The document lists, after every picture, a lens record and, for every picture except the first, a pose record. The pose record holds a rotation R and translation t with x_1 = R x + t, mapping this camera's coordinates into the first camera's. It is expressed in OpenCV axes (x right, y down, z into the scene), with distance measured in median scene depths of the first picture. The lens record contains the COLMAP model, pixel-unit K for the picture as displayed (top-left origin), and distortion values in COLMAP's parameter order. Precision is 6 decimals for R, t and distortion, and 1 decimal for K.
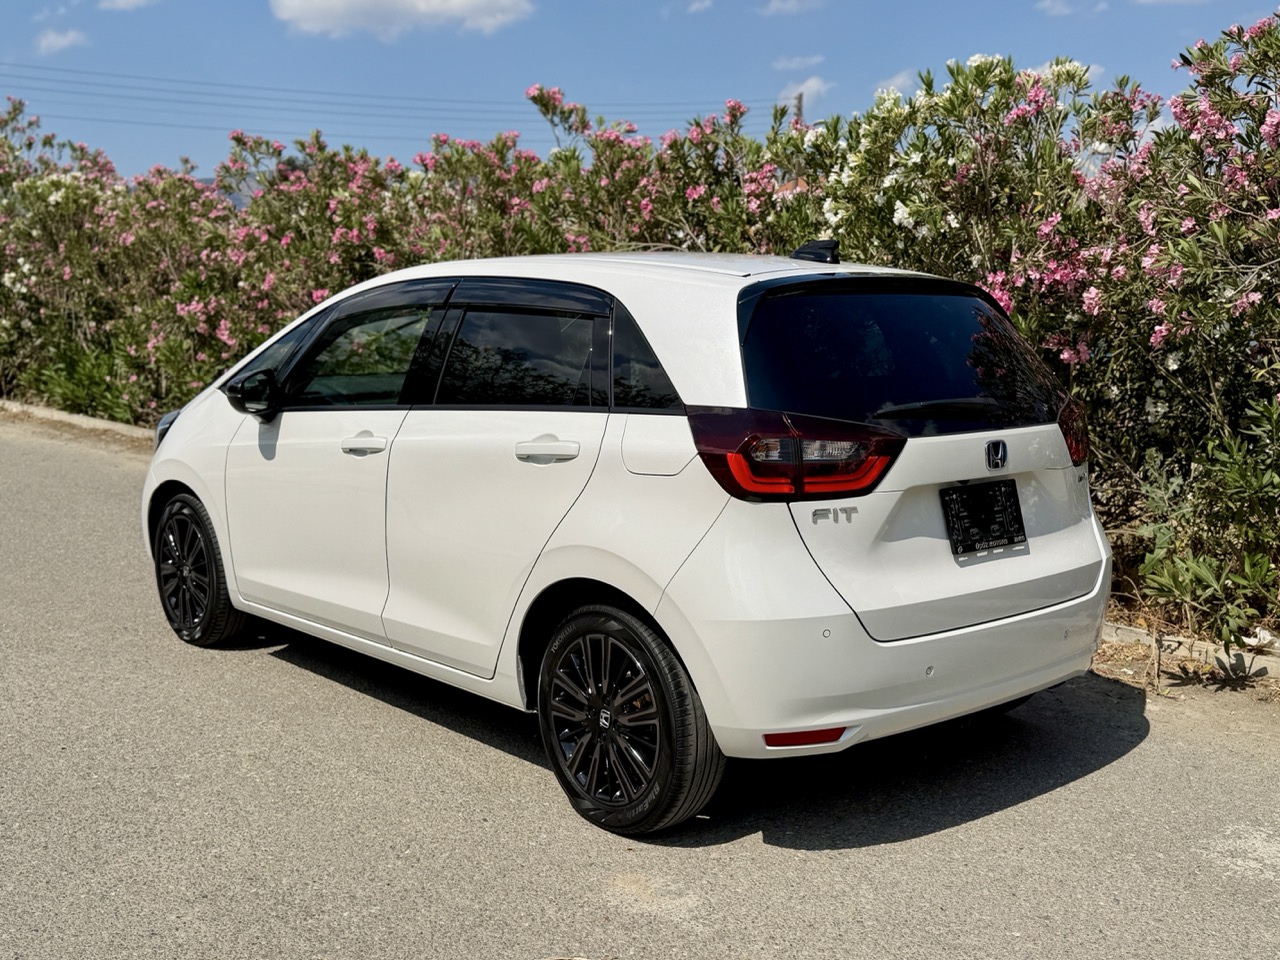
lens RADIAL K [[1358.6, 0, 639.9], [0, 1358.6, 482.2], [0, 0, 1]] dist [0.022083, 0.000000]
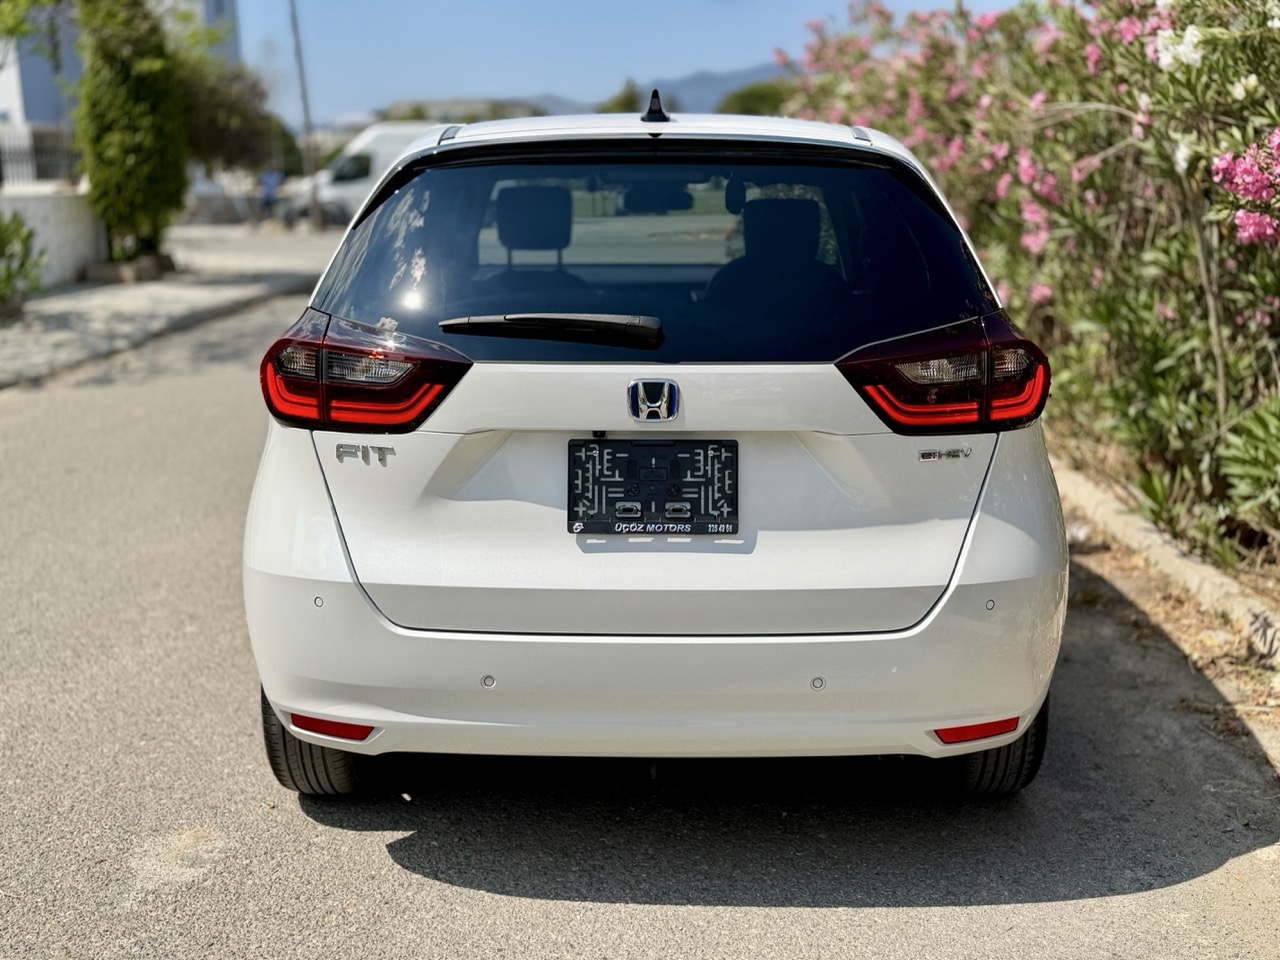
lens RADIAL K [[1358.6, 0, 638.8], [0, 1358.6, 491.1], [0, 0, 1]] dist [0.022083, 0.000000]
pose [[0.772474, 0.137383, -0.620008, 0.725827], [-0.087978, 0.990056, 0.109767, -0.051612], [0.628923, -0.030246, 0.776879, 0.490638]]
